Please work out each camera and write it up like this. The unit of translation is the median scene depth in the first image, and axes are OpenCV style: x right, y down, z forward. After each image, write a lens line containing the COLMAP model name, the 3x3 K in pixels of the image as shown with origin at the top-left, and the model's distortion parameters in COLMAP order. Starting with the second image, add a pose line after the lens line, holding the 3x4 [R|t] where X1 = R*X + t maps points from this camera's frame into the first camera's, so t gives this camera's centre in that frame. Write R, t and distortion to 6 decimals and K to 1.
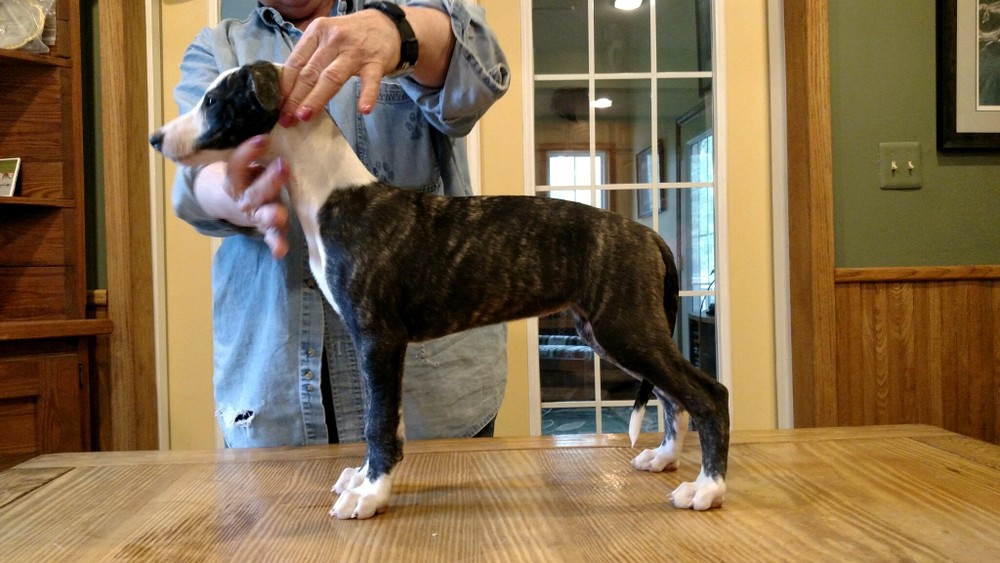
lens RADIAL K [[793.5, 0, 499.9], [0, 793.5, 282.8], [0, 0, 1]] dist [0.001332, -0.004389]
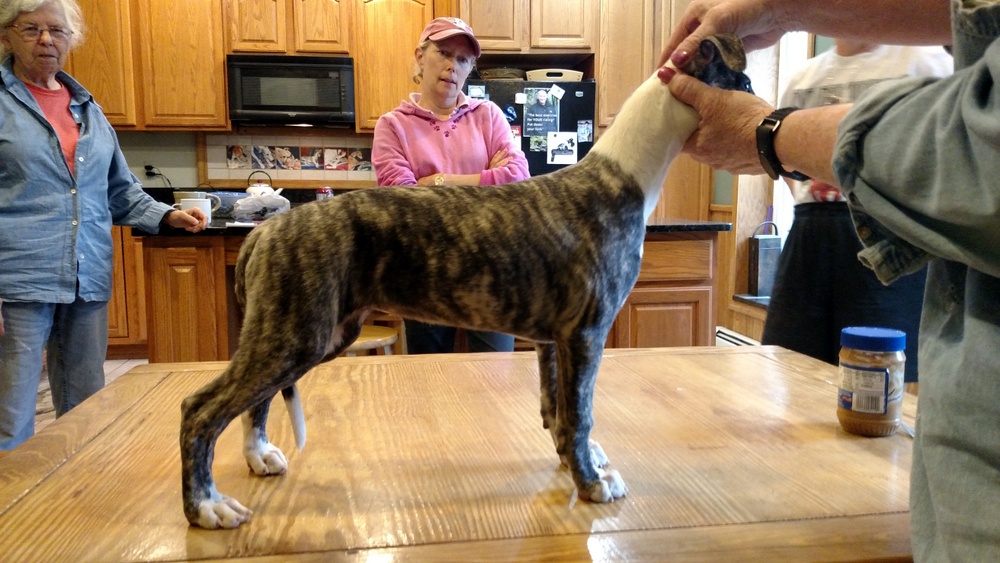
lens RADIAL K [[793.5, 0, 499.9], [0, 793.5, 282.8], [0, 0, 1]] dist [0.001332, -0.004389]
pose [[-0.995810, 0.033124, -0.085237, 0.095606], [0.022330, 0.991956, 0.124601, -0.064029], [0.088679, 0.122176, -0.988539, 1.154400]]
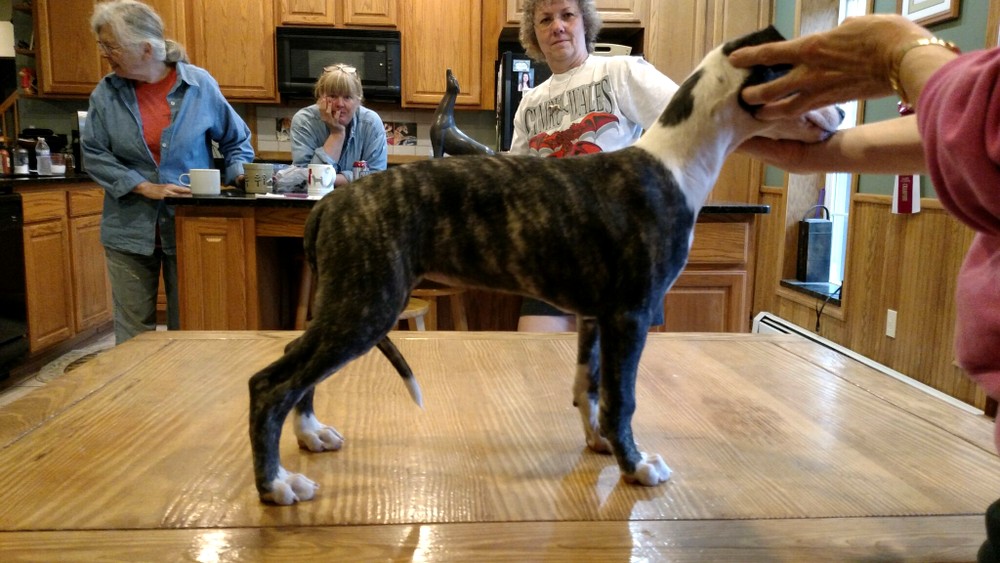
lens RADIAL K [[793.5, 0, 499.9], [0, 793.5, 282.8], [0, 0, 1]] dist [0.001332, -0.004389]
pose [[-0.999905, 0.006043, -0.012397, 0.027038], [0.004085, 0.988324, 0.152309, -0.062695], [0.013172, 0.152244, -0.988255, 1.142097]]
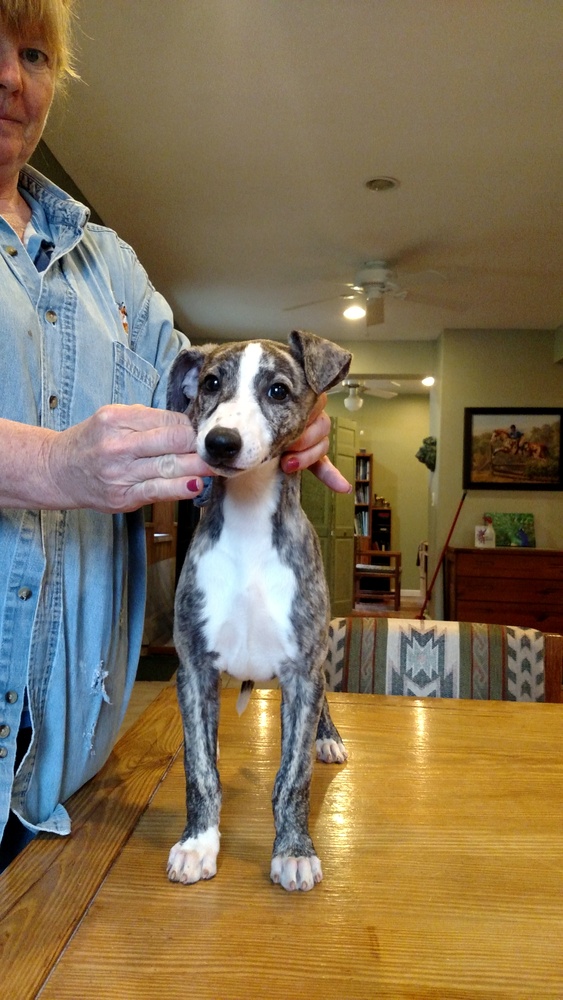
lens RADIAL K [[832.4, 0, 264.3], [0, 832.4, 500.6], [0, 0, 1]] dist [-0.000548, -0.001667]
pose [[0.108846, 0.030699, 0.993584, -0.540327], [-0.014693, 0.999464, -0.029271, -0.049911], [-0.993950, -0.011412, 0.109239, 0.558024]]
